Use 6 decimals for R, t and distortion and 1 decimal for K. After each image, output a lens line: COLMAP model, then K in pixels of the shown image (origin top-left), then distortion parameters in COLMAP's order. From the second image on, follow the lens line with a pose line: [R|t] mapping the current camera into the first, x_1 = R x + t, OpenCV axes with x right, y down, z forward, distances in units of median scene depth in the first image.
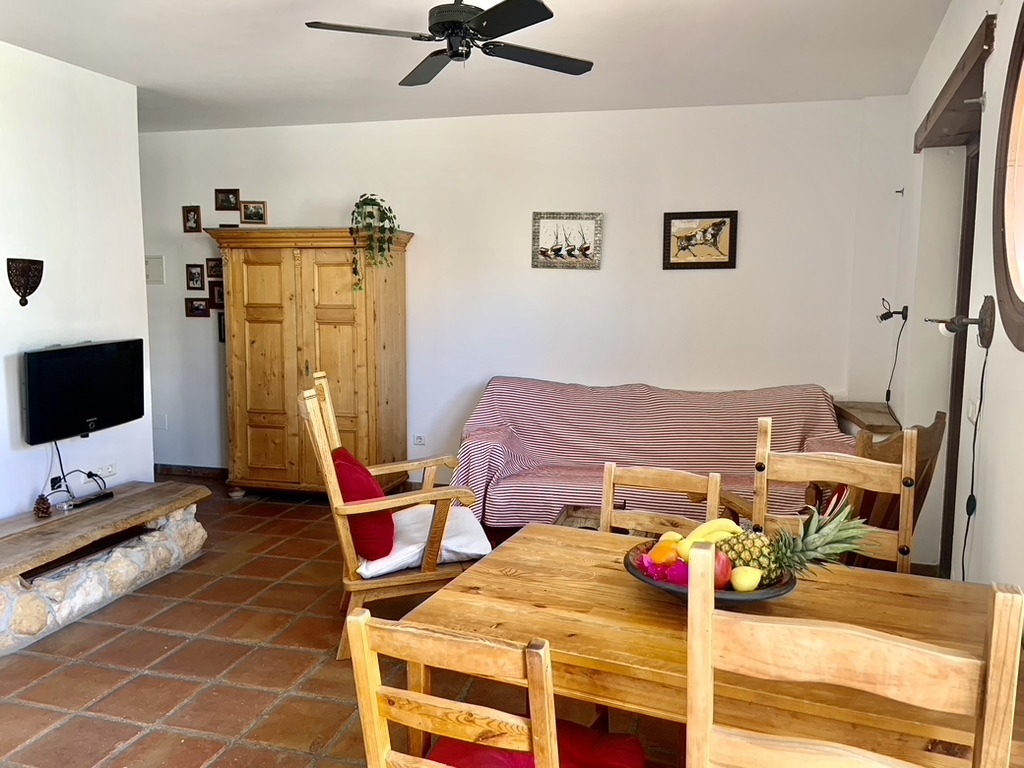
lens RADIAL K [[772.6, 0, 509.7], [0, 772.6, 373.8], [0, 0, 1]] dist [0.112533, -0.129087]
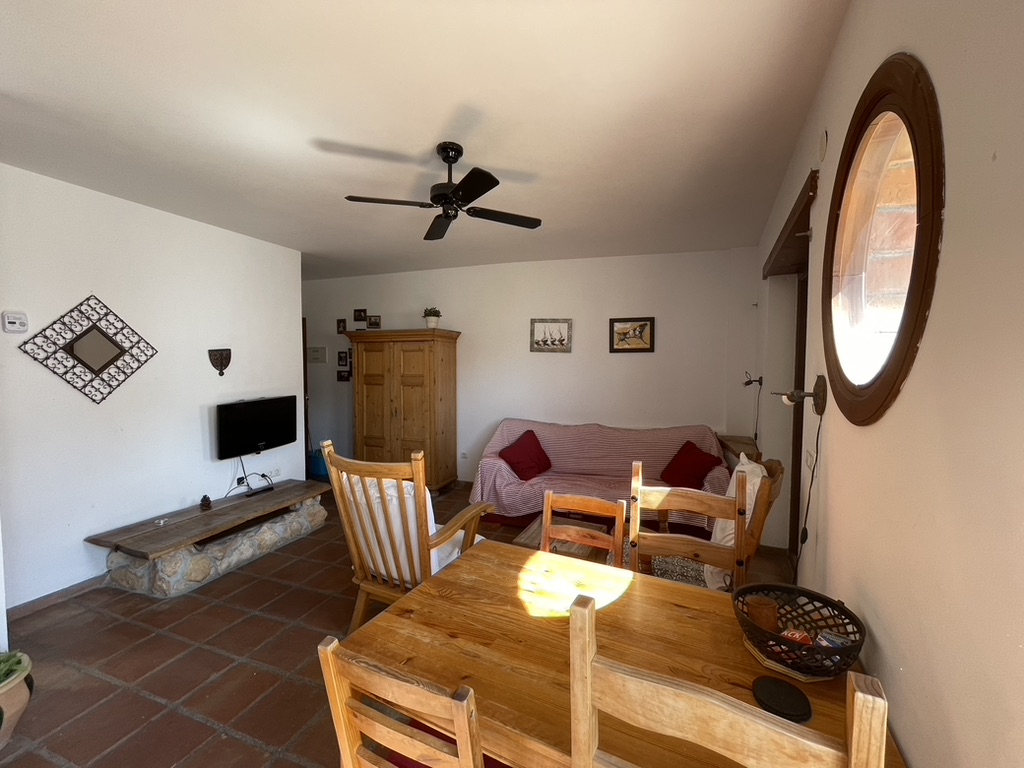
lens RADIAL K [[418.0, 0, 512.0], [0, 418.0, 384.0], [0, 0, 1]] dist [-0.000279, -0.000180]
pose [[0.996743, 0.000916, -0.080635, 0.071523], [-0.005524, 0.998362, -0.056938, -0.019757], [0.080451, 0.057198, 0.995116, 0.127408]]
